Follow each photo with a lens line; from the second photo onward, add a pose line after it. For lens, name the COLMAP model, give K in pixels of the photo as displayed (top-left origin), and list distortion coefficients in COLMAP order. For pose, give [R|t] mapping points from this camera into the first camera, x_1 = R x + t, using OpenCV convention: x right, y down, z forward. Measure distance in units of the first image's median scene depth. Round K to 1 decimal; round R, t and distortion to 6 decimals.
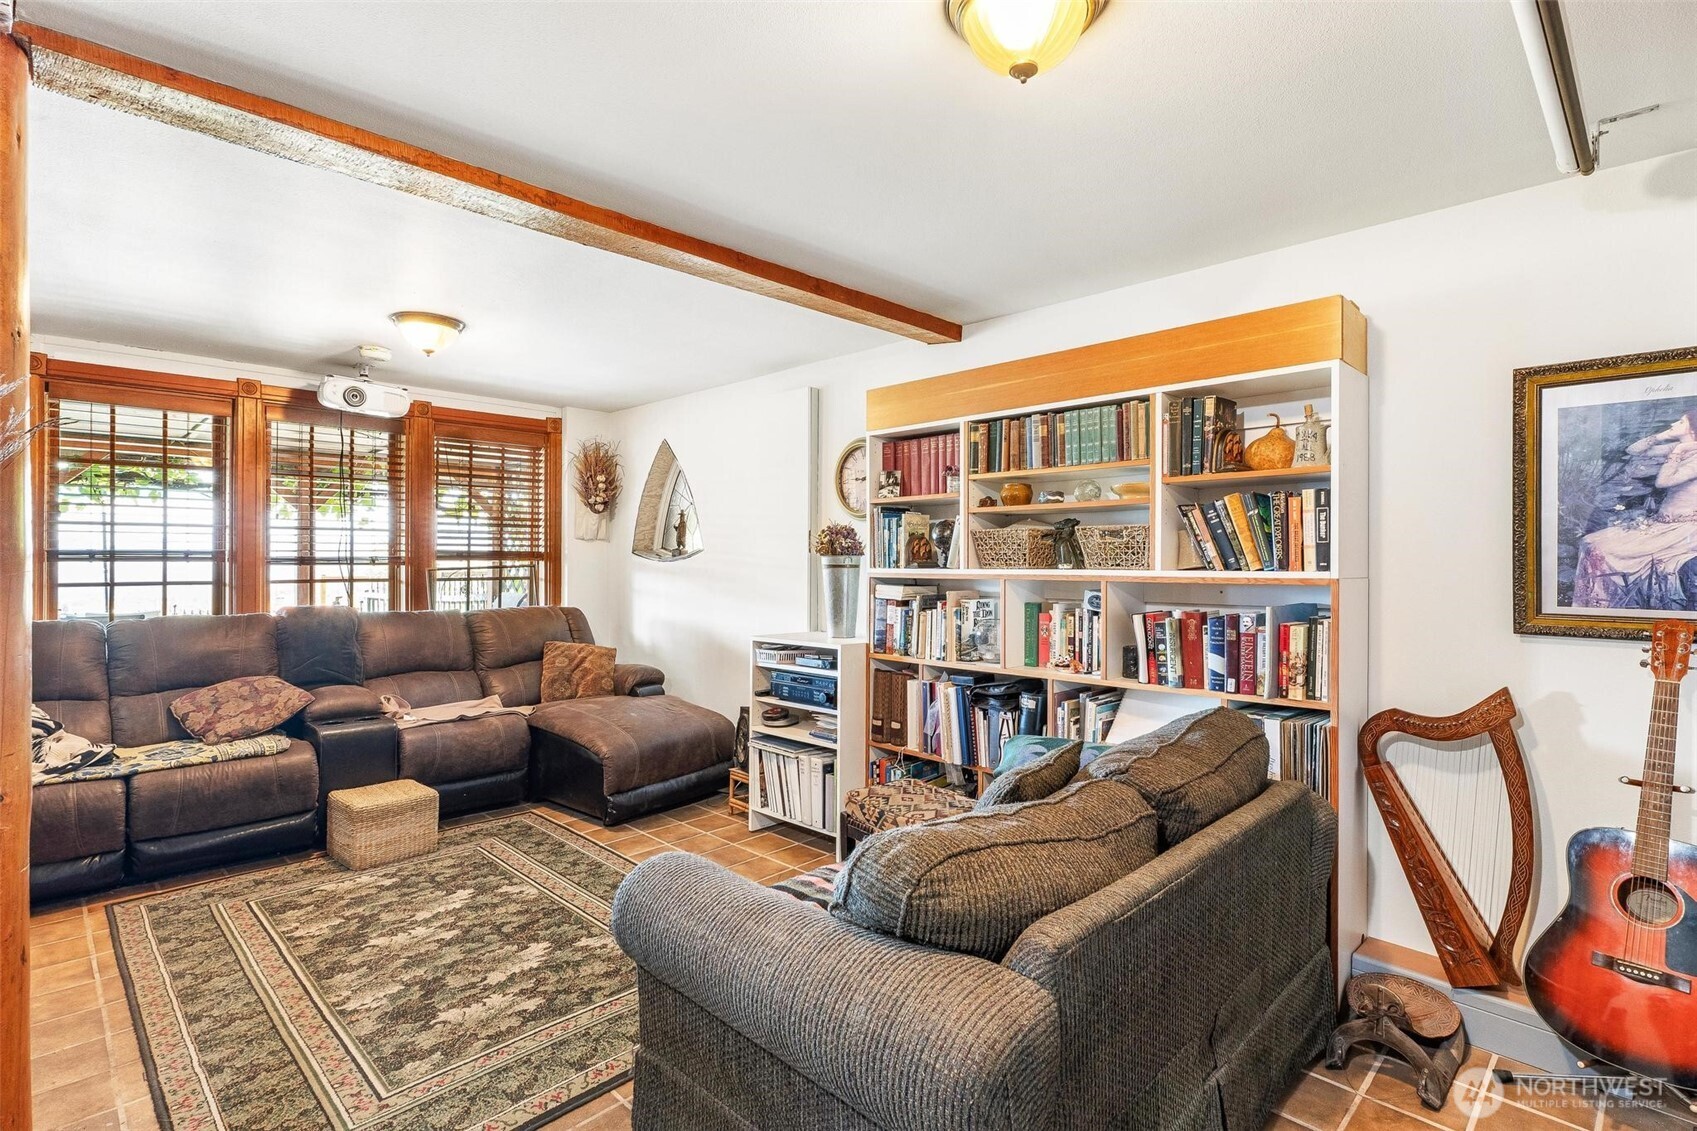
lens RADIAL K [[811.9, 0, 861.1], [0, 811.9, 562.6], [0, 0, 1]] dist [0.000461, 0.000216]
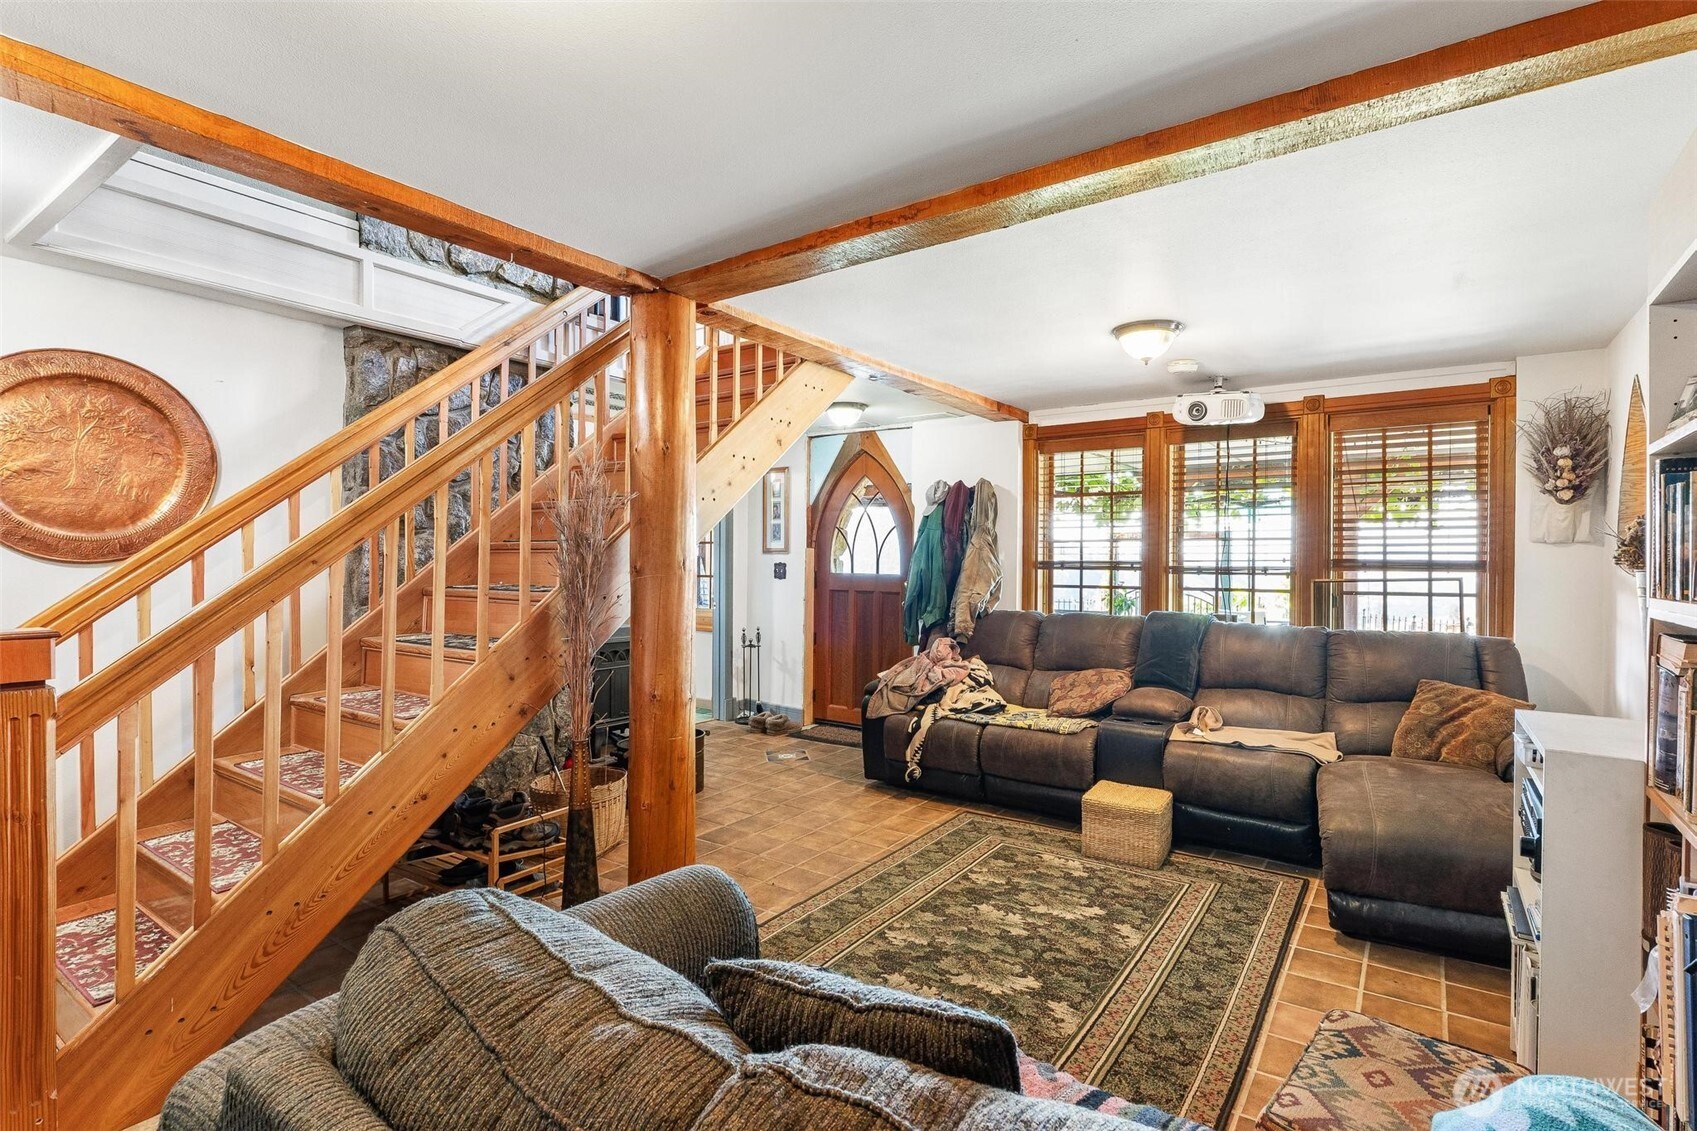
lens RADIAL K [[811.9, 0, 862.2], [0, 811.9, 565.1], [0, 0, 1]] dist [0.000461, 0.000216]
pose [[0.175705, 0.001932, -0.984441, 0.407938], [-0.008501, 0.999964, 0.000445, -0.008193], [0.984406, 0.008291, 0.175715, 0.526757]]
